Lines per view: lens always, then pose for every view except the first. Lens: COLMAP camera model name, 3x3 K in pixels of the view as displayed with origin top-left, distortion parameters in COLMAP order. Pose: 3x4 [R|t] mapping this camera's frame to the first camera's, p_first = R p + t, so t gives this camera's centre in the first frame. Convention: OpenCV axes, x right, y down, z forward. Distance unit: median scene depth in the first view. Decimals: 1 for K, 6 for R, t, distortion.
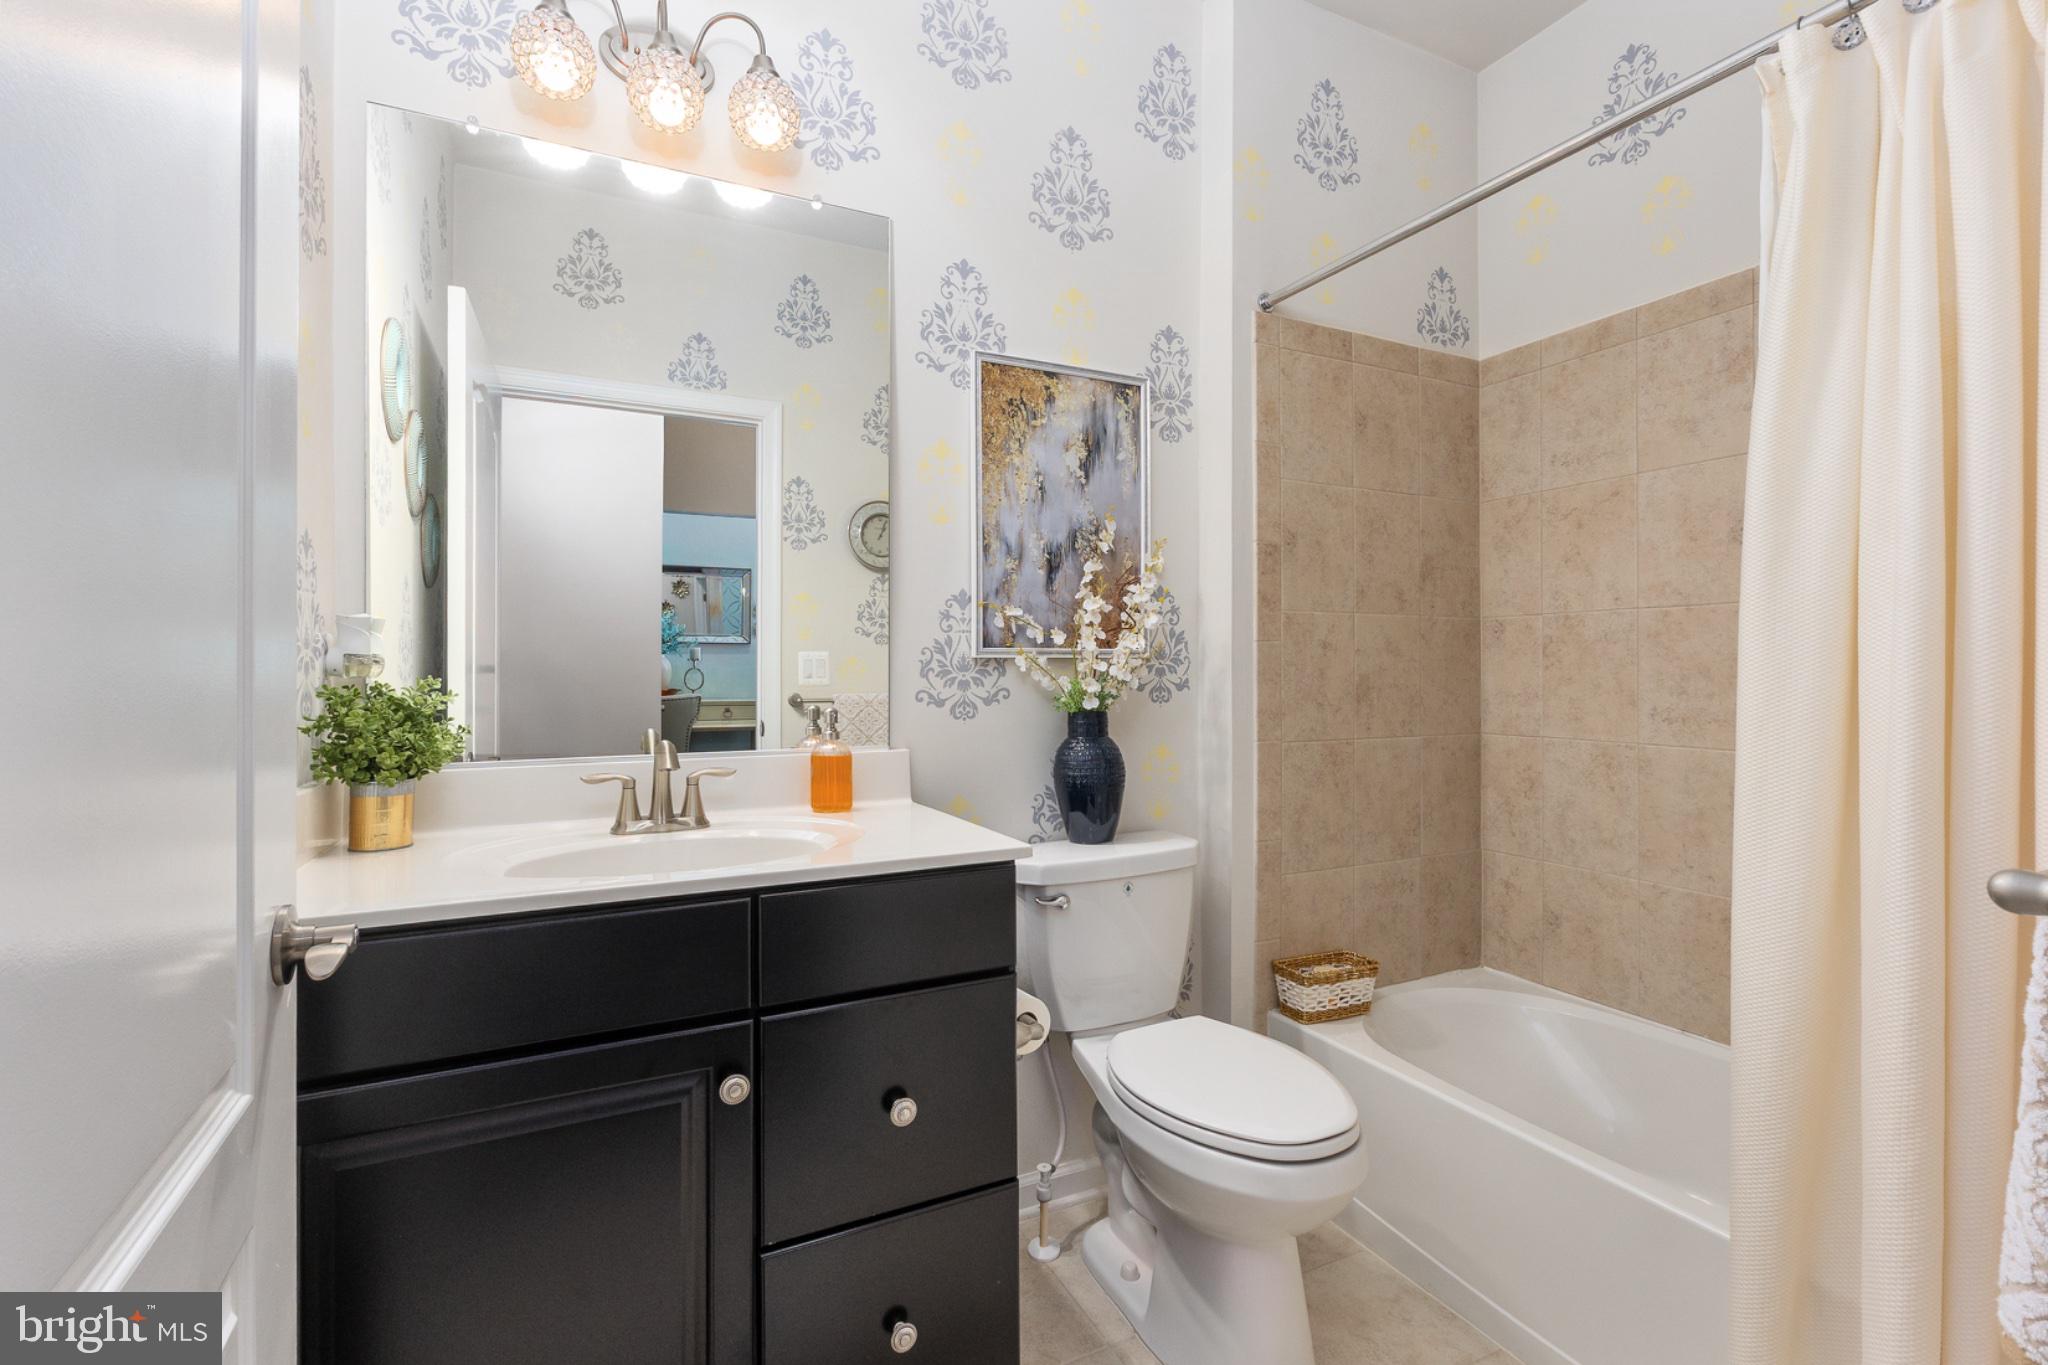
lens RADIAL K [[911.8, 0, 1022.9], [0, 911.8, 667.0], [0, 0, 1]] dist [-0.004798, -0.001146]
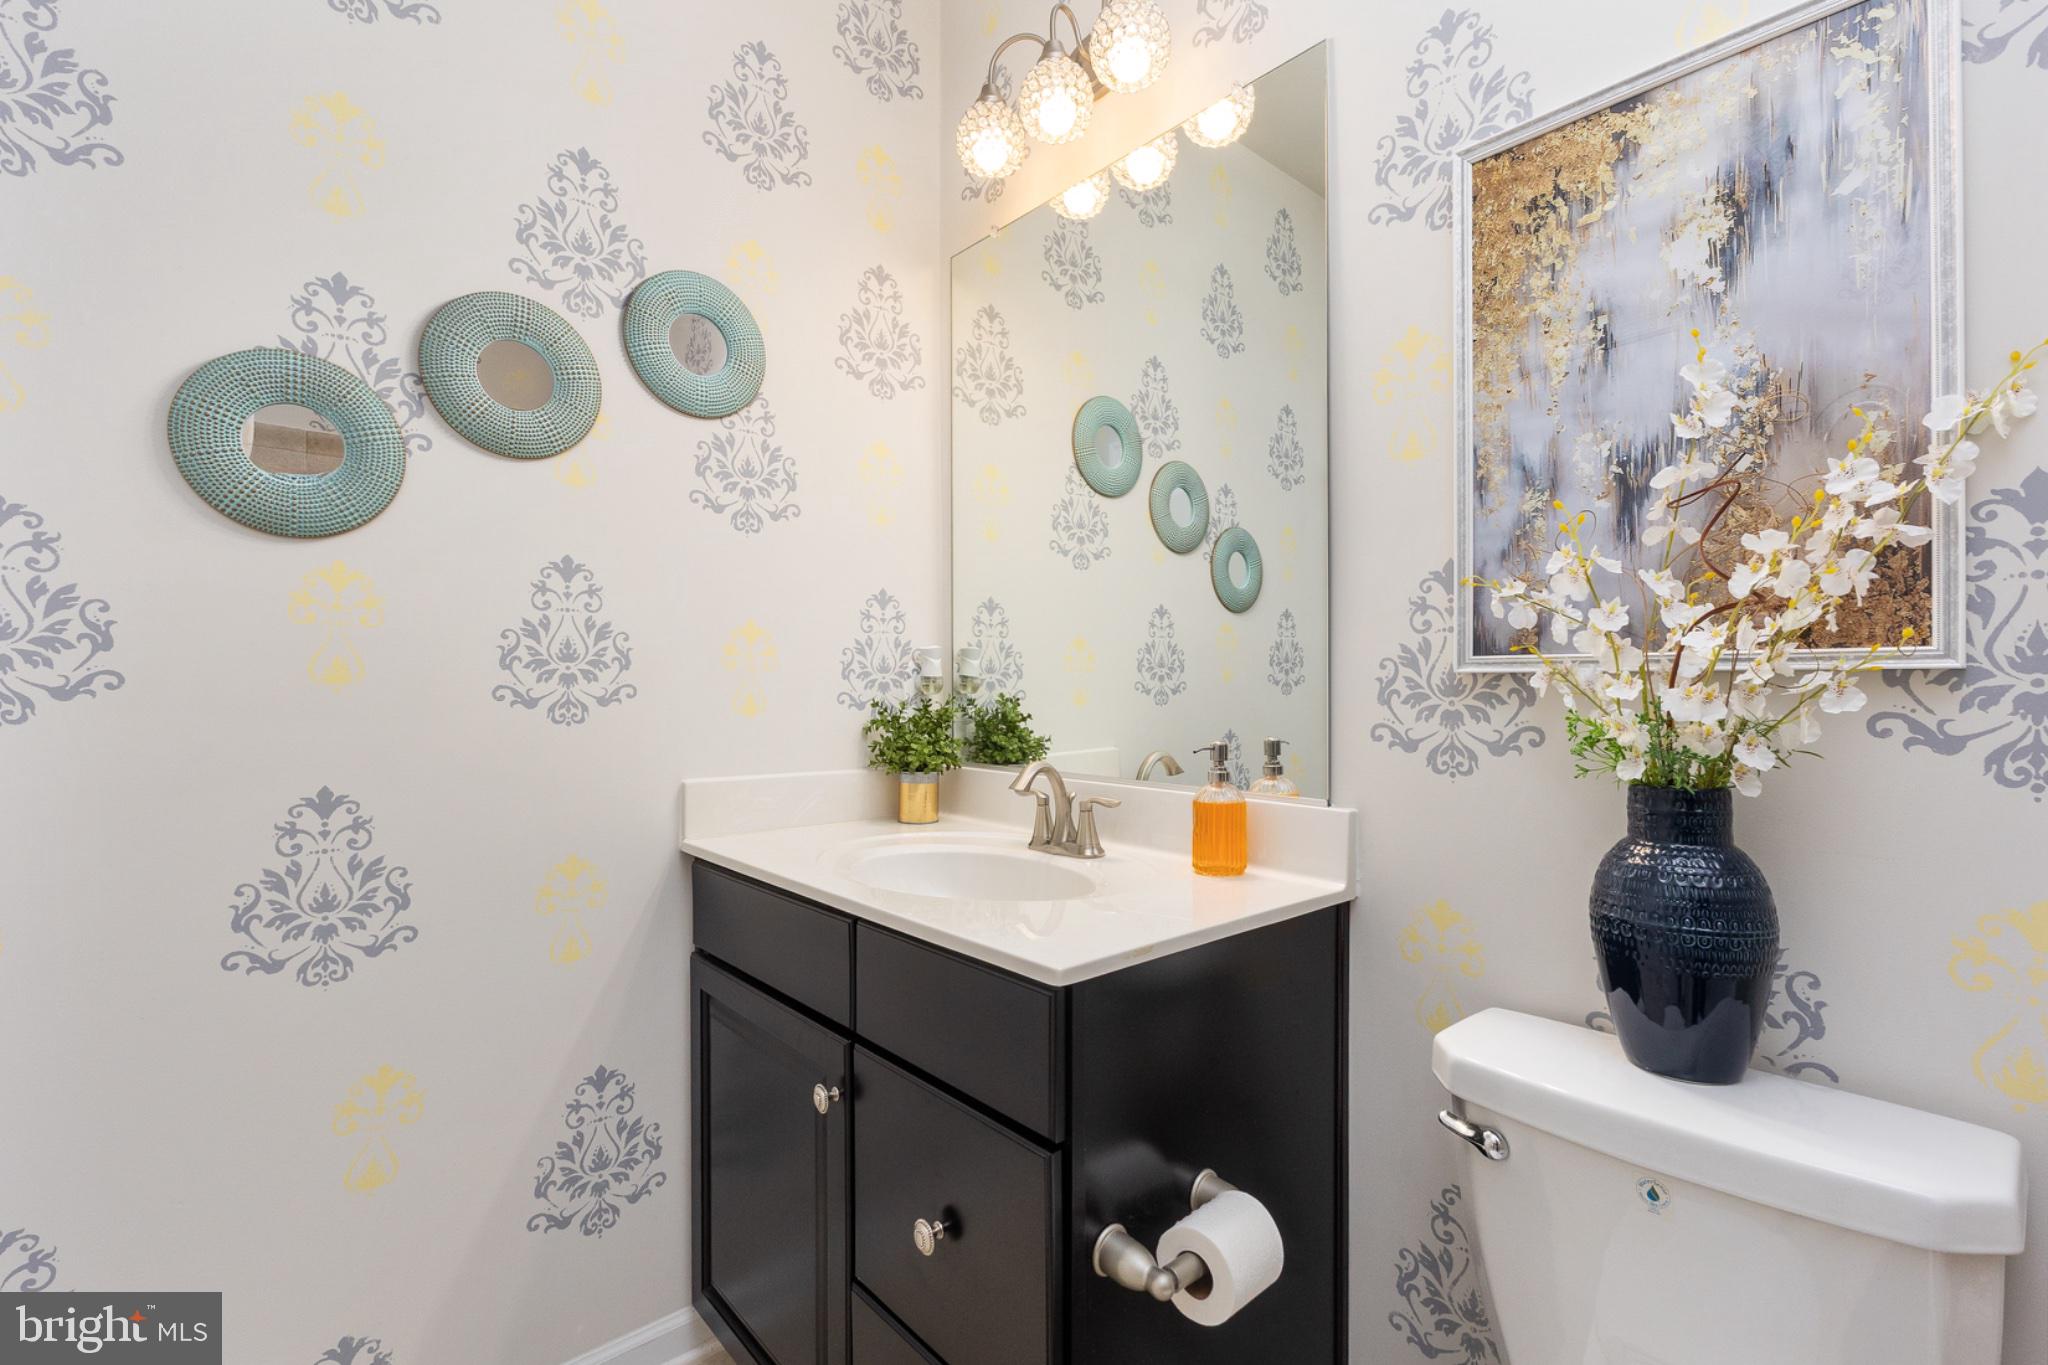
lens RADIAL K [[911.8, 0, 1025.5], [0, 911.8, 684.9], [0, 0, 1]] dist [-0.004798, -0.001146]
pose [[0.253773, 0.008289, -0.967228, 0.441963], [0.004720, 0.999941, 0.009808, -0.009612], [0.967252, -0.007054, 0.253719, 0.568484]]
